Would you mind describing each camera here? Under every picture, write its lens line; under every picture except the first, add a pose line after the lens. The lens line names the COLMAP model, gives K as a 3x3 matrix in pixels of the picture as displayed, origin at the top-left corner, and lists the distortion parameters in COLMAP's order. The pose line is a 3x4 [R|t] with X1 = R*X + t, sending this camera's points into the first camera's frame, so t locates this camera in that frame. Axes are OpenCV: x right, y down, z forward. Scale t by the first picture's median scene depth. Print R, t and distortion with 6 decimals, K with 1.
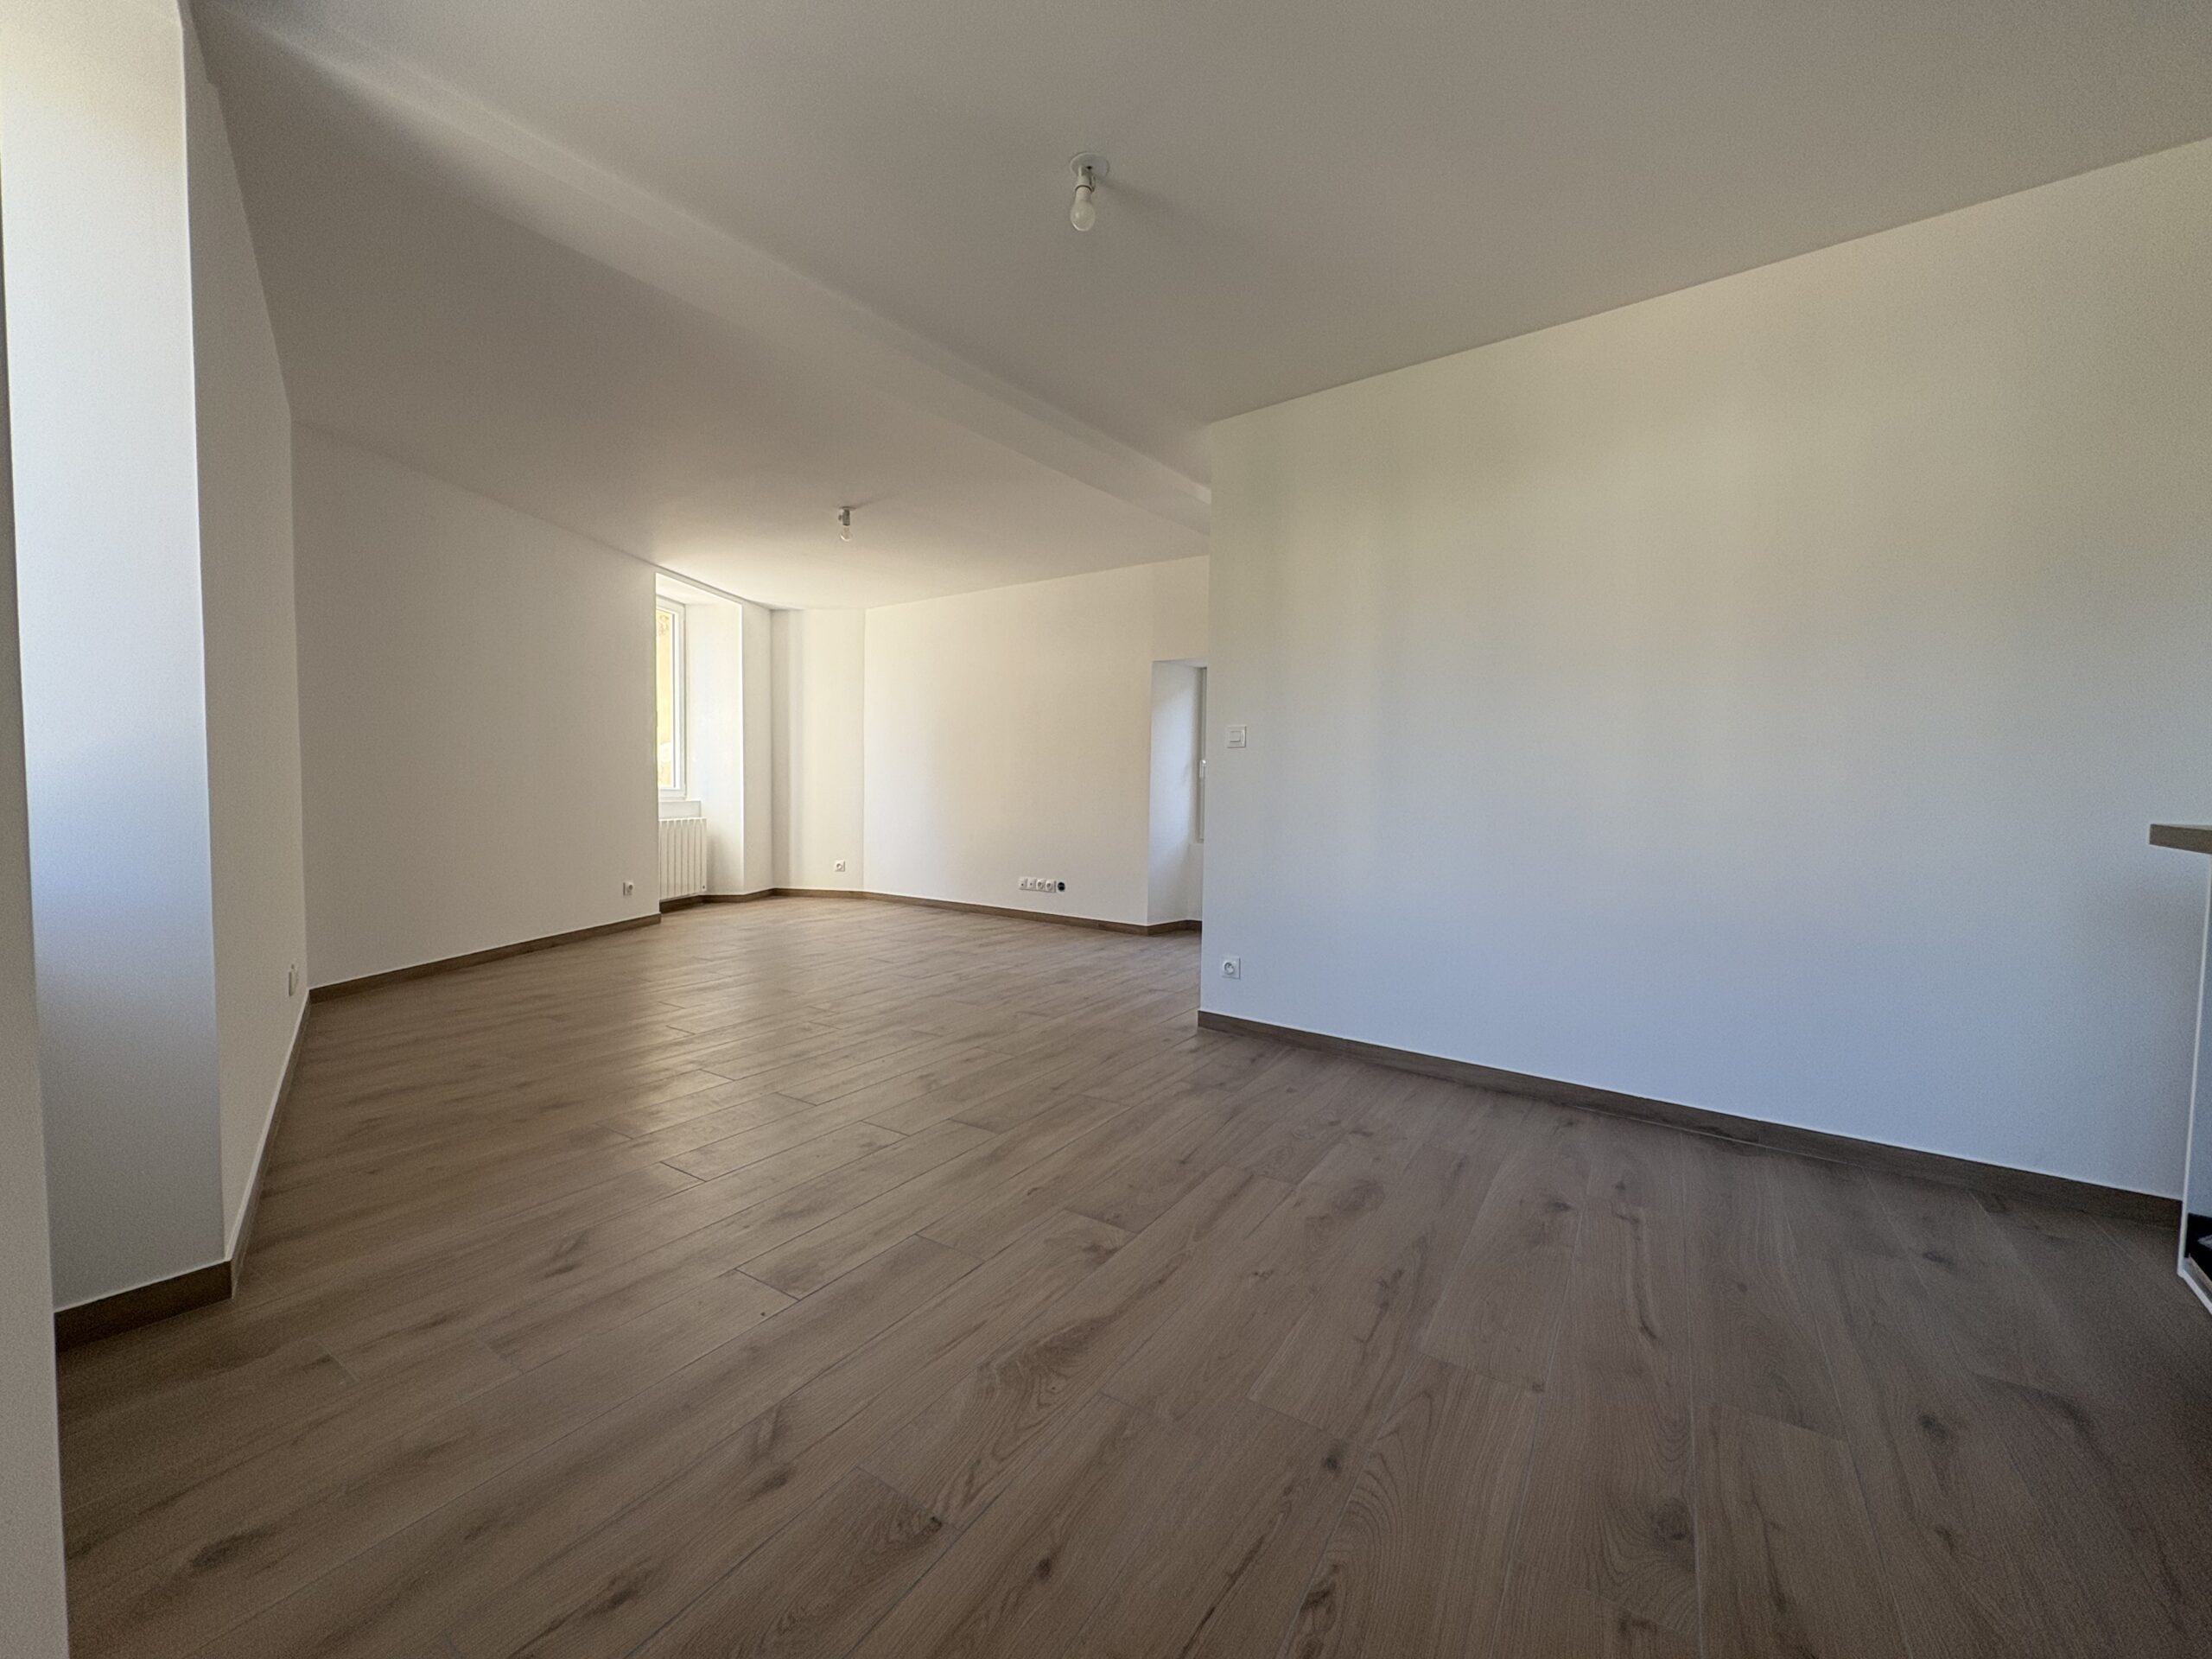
lens RADIAL K [[881.8, 0, 1106.0], [0, 881.8, 823.1], [0, 0, 1]] dist [-0.001801, -0.000629]
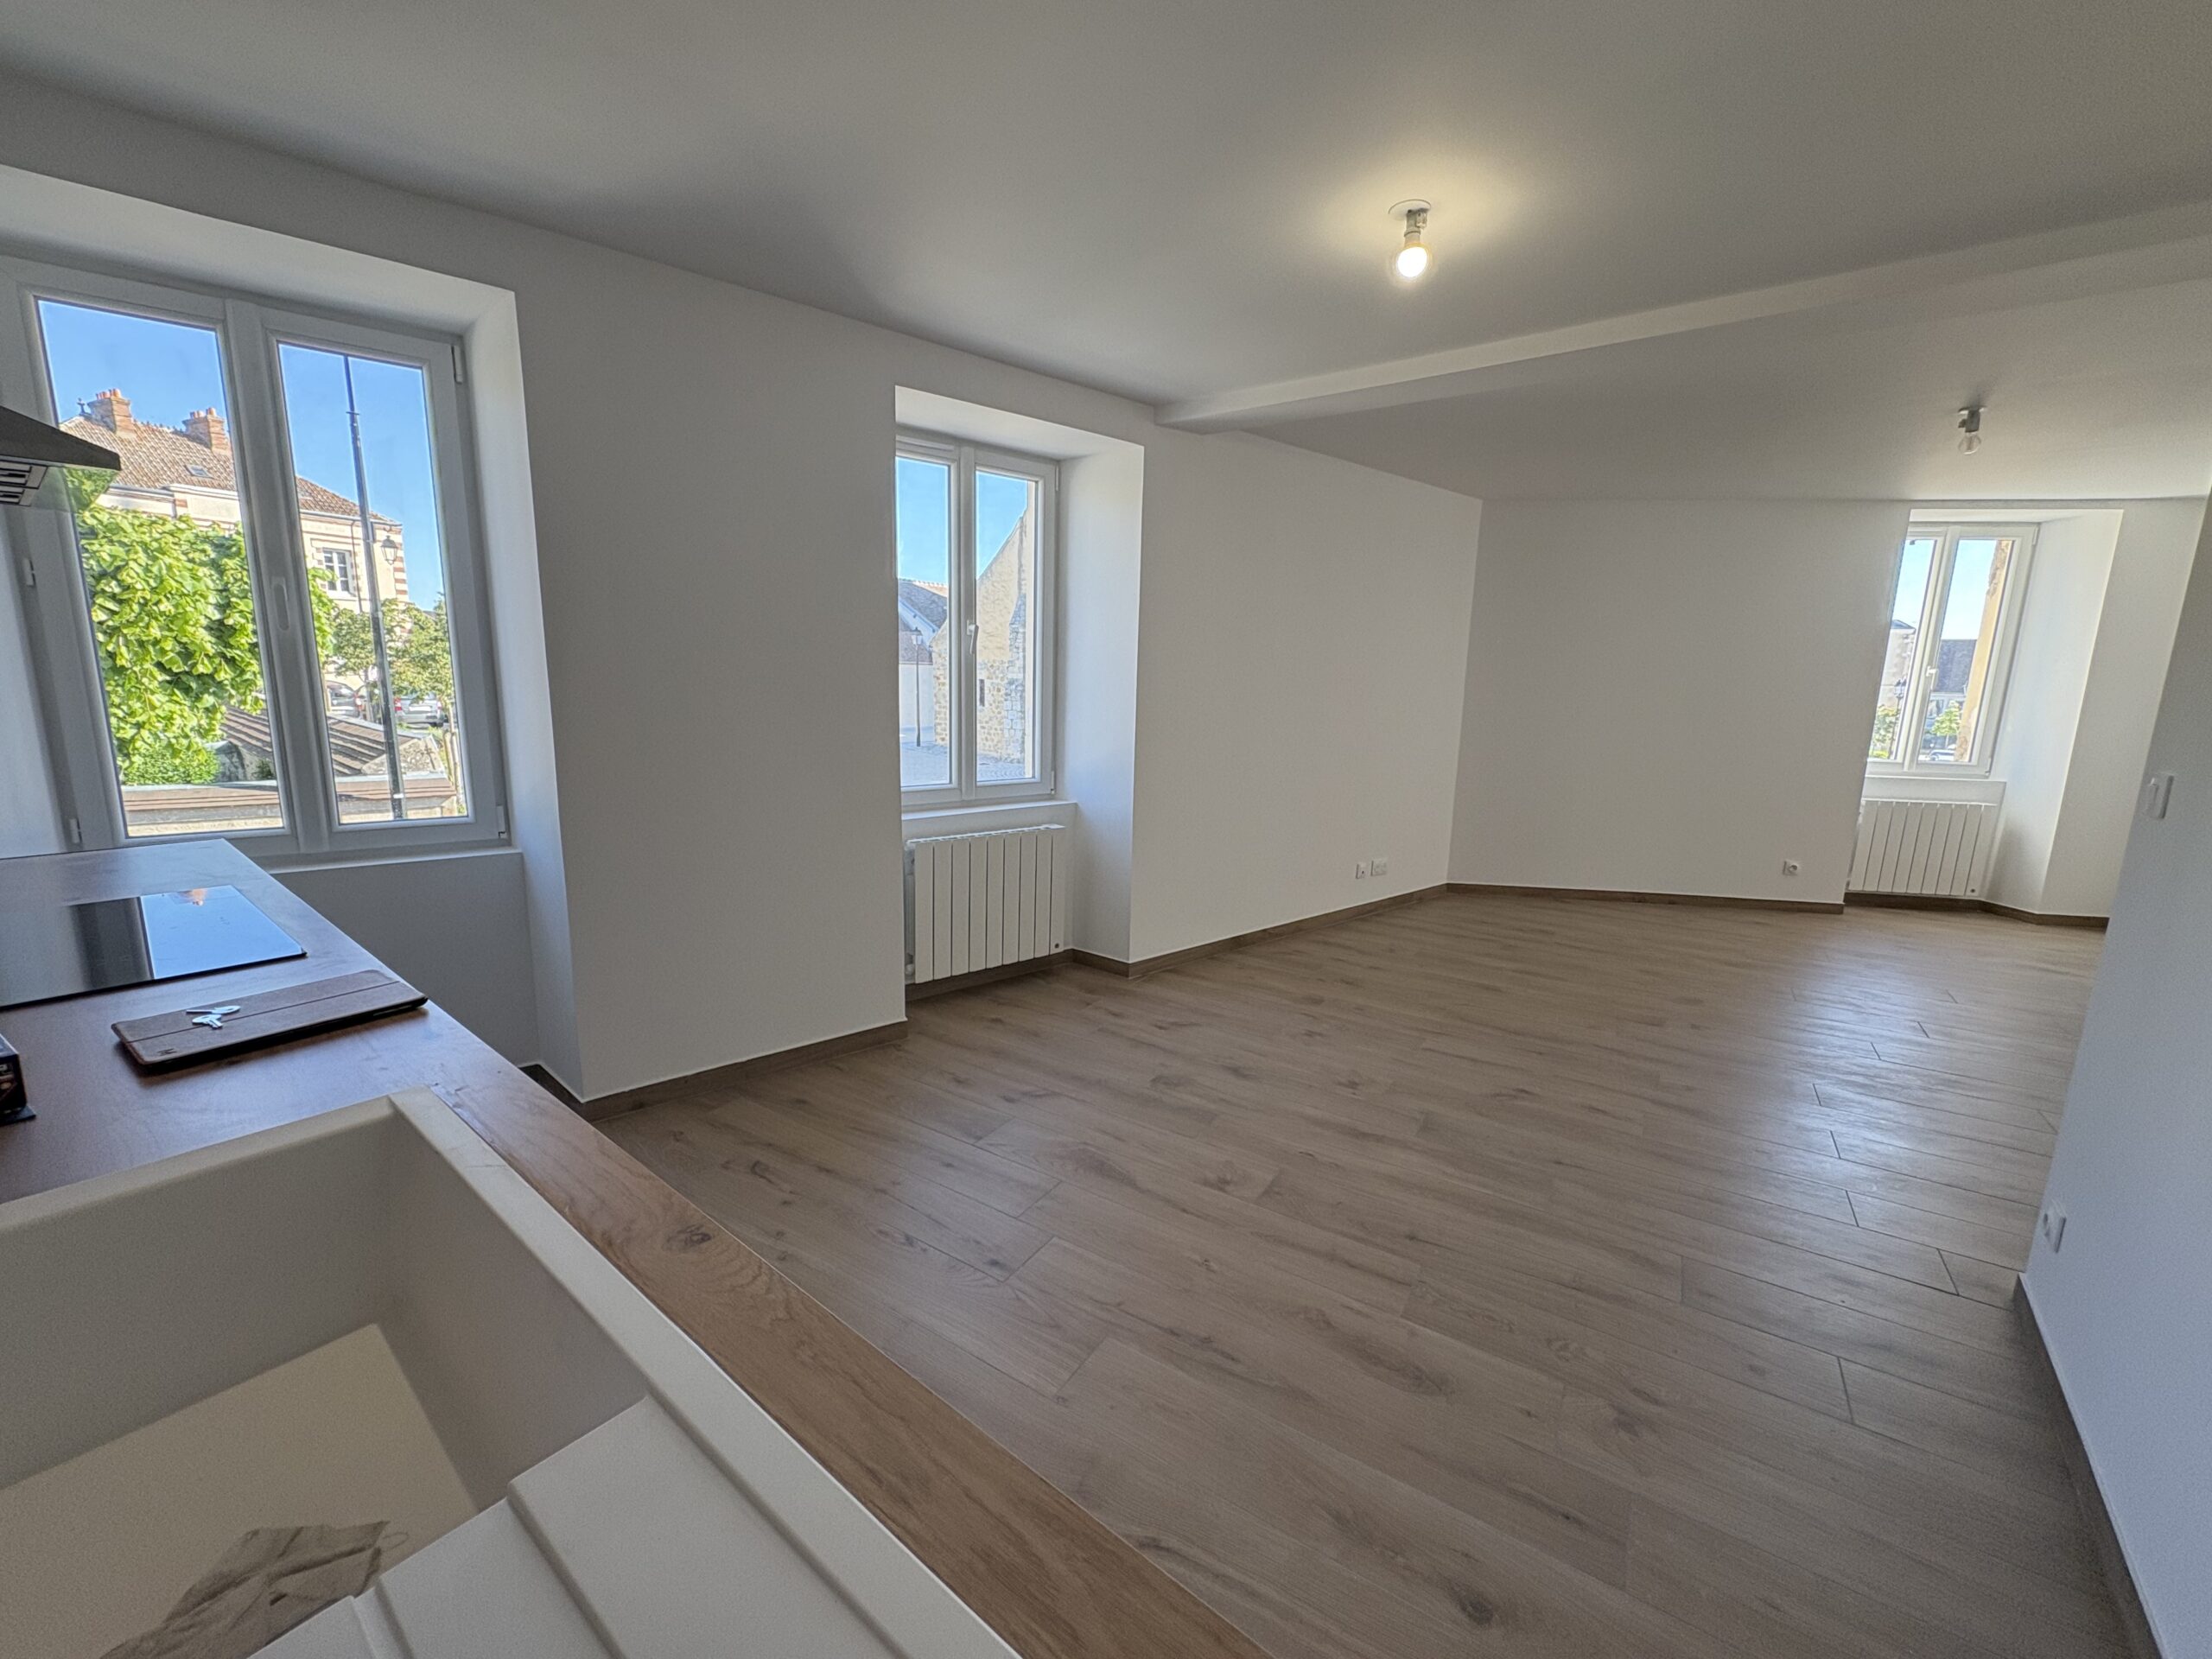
lens RADIAL K [[881.8, 0, 1106.4], [0, 881.8, 834.4], [0, 0, 1]] dist [-0.001801, -0.000629]
pose [[-0.002961, 0.169178, -0.985581, 1.102393], [-0.063765, 0.983548, 0.169021, -0.213970], [0.997961, 0.063346, 0.007876, 0.732386]]
